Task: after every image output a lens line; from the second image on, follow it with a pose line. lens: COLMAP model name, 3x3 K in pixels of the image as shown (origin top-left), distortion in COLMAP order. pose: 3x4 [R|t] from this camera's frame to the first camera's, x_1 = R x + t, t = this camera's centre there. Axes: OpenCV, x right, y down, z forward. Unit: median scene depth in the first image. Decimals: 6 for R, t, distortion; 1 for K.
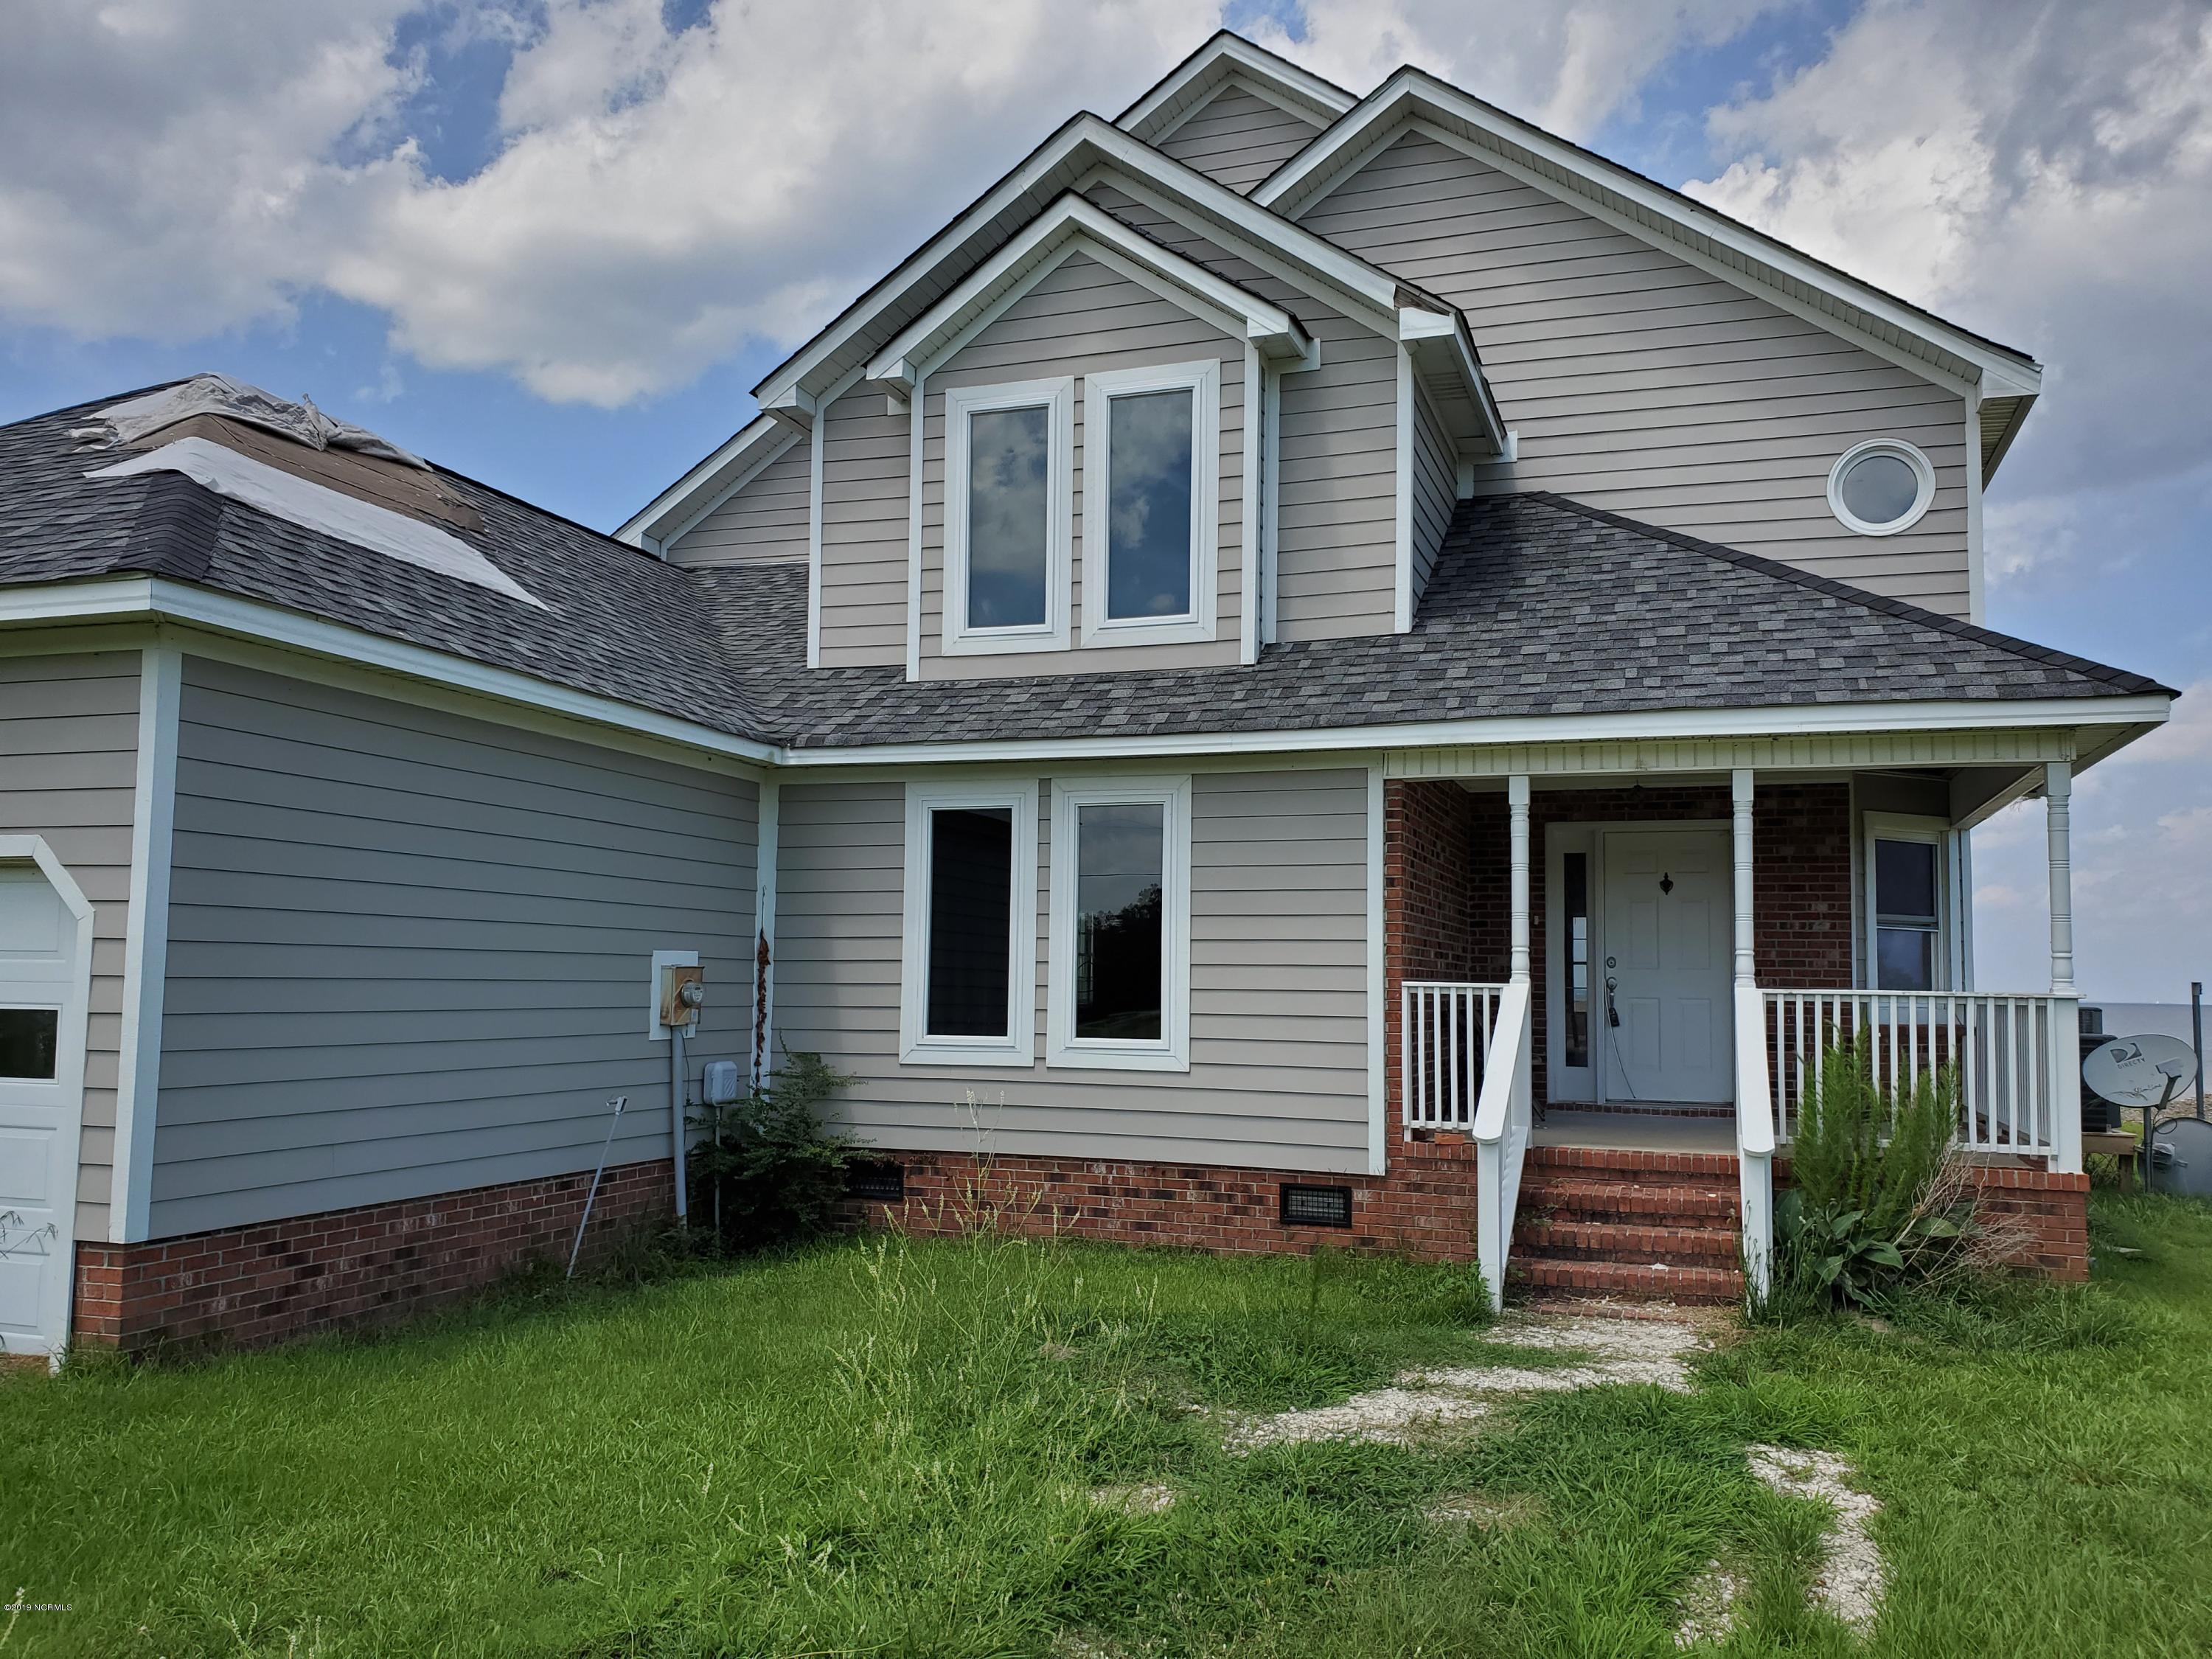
lens RADIAL K [[1765.8, 0, 1096.6], [0, 1765.8, 879.2], [0, 0, 1]] dist [0.104257, -0.167466]
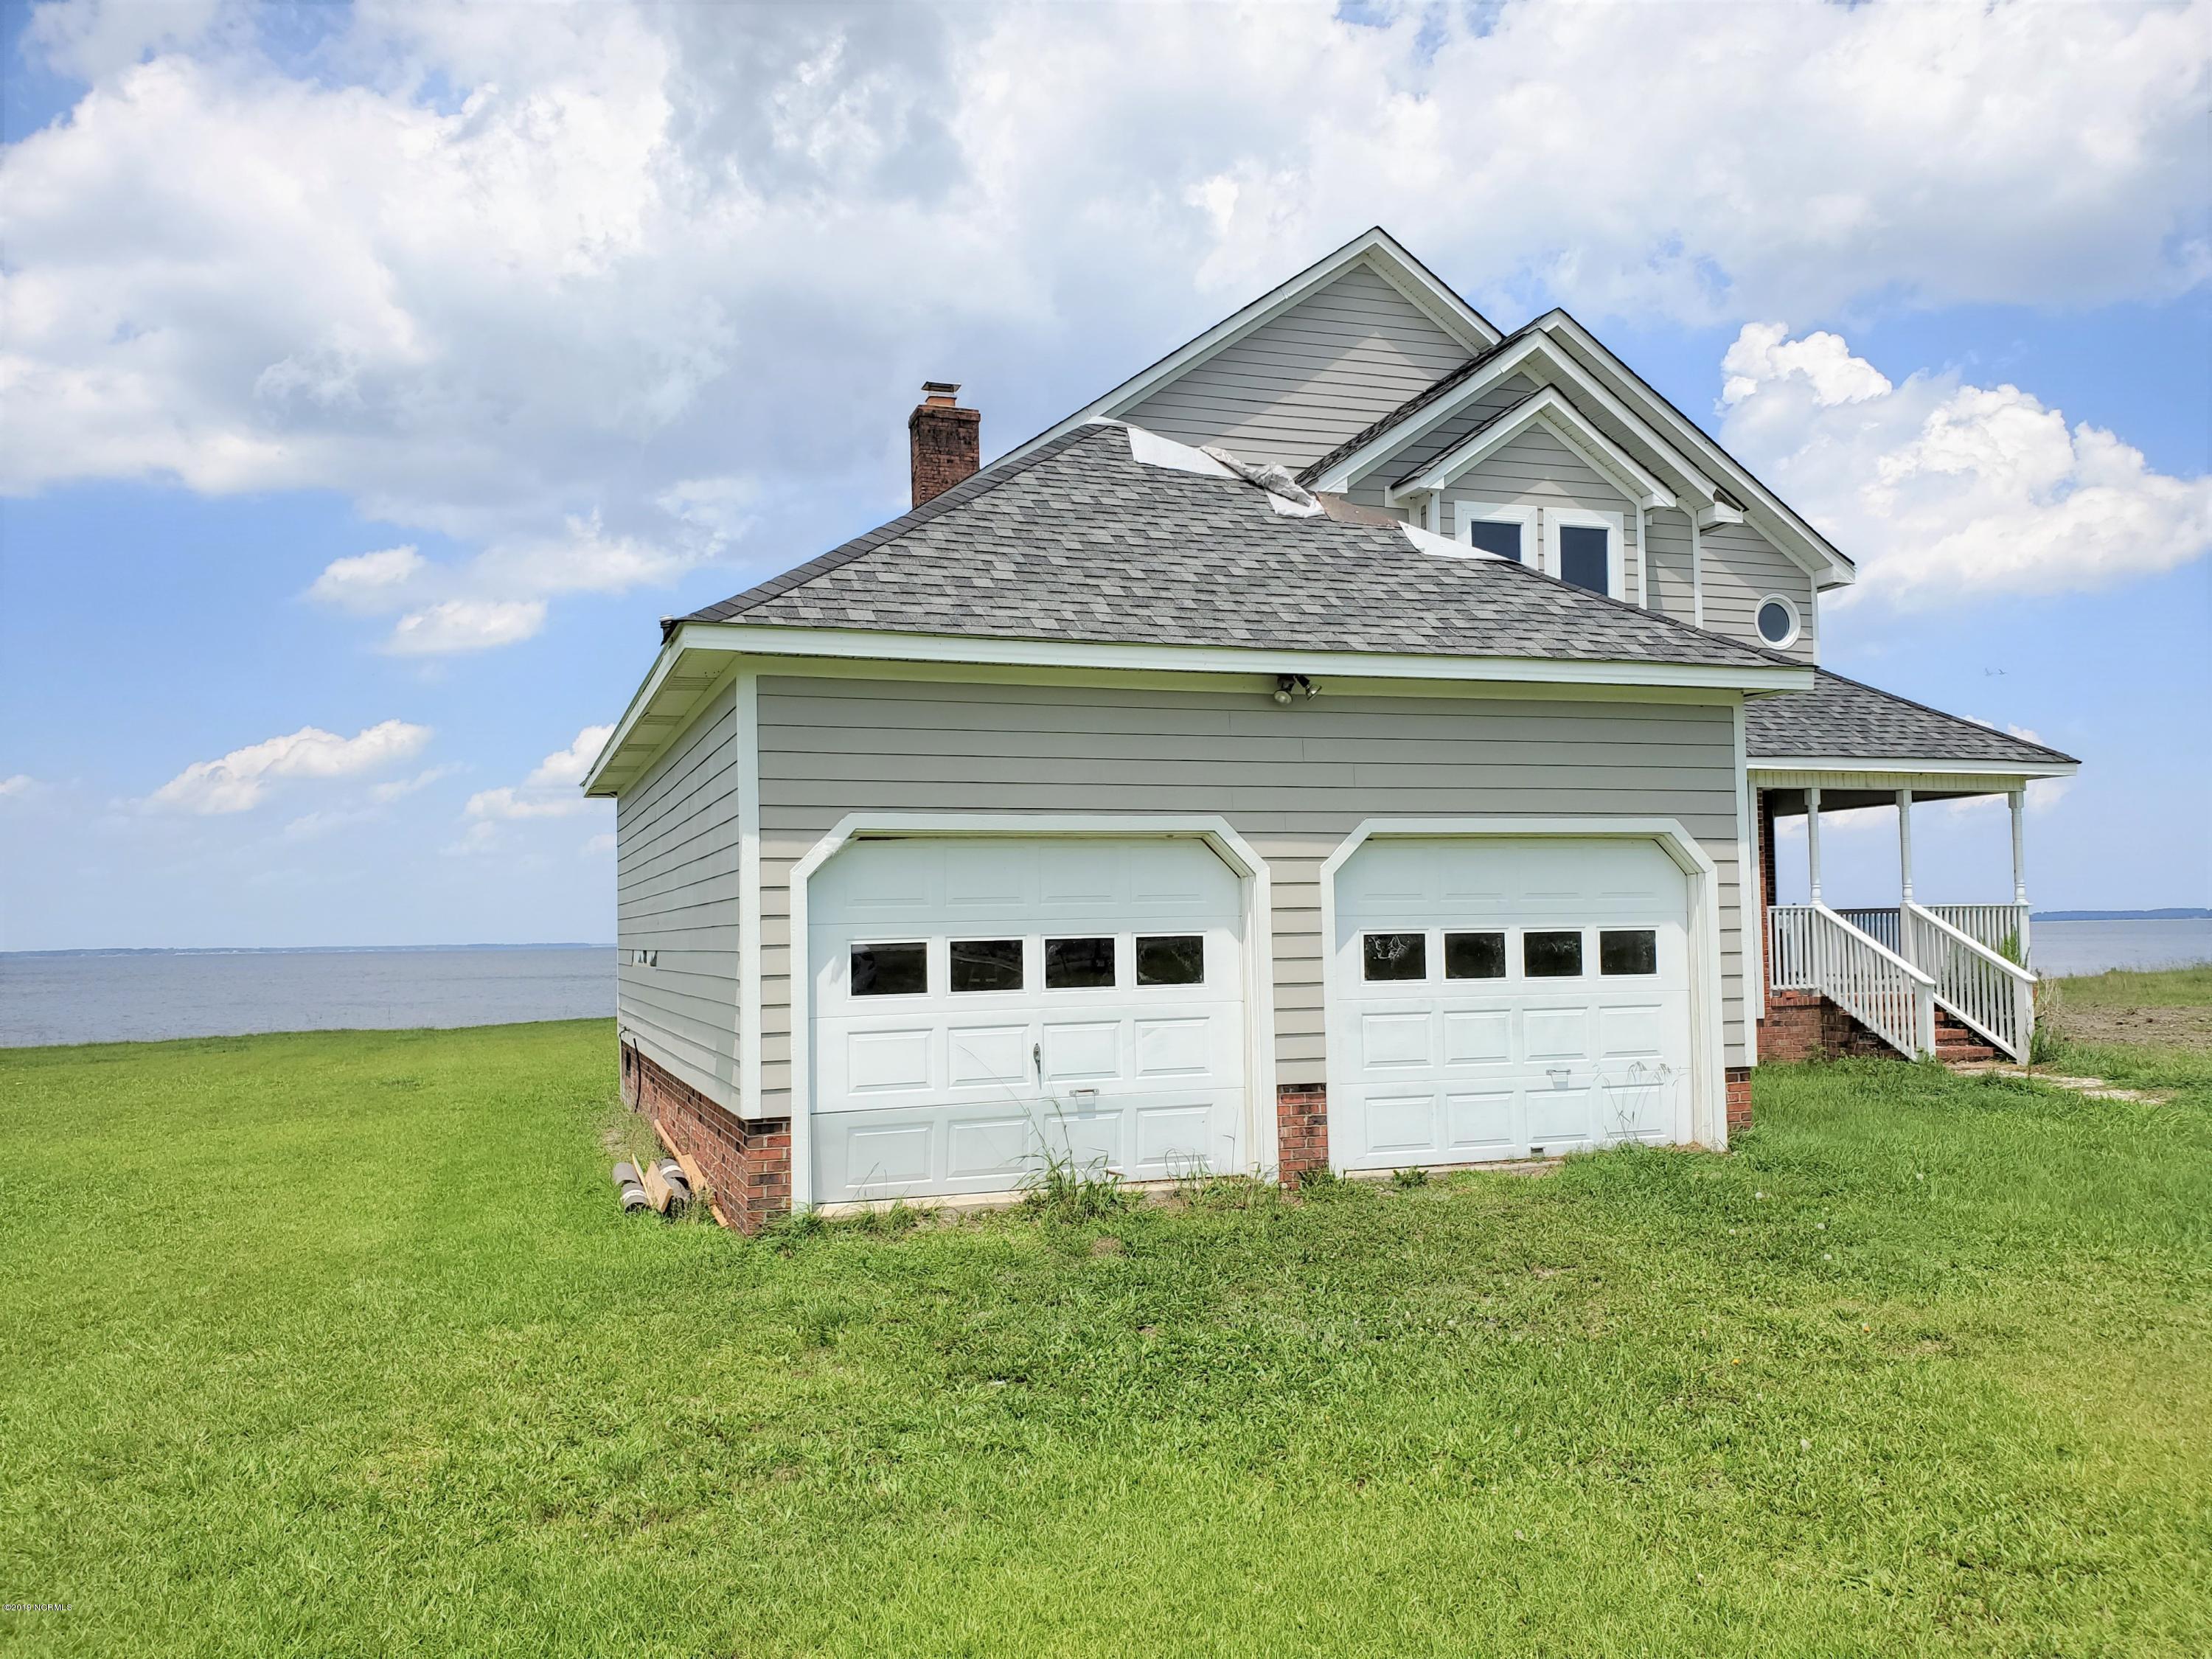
lens RADIAL K [[1768.3, 0, 1121.0], [0, 1768.3, 861.0], [0, 0, 1]] dist [0.022703, -0.006052]
pose [[0.775019, -0.001394, 0.631937, -1.386714], [-0.010763, 0.999823, 0.015405, -0.004405], [-0.631847, -0.018741, 0.774867, 0.066816]]
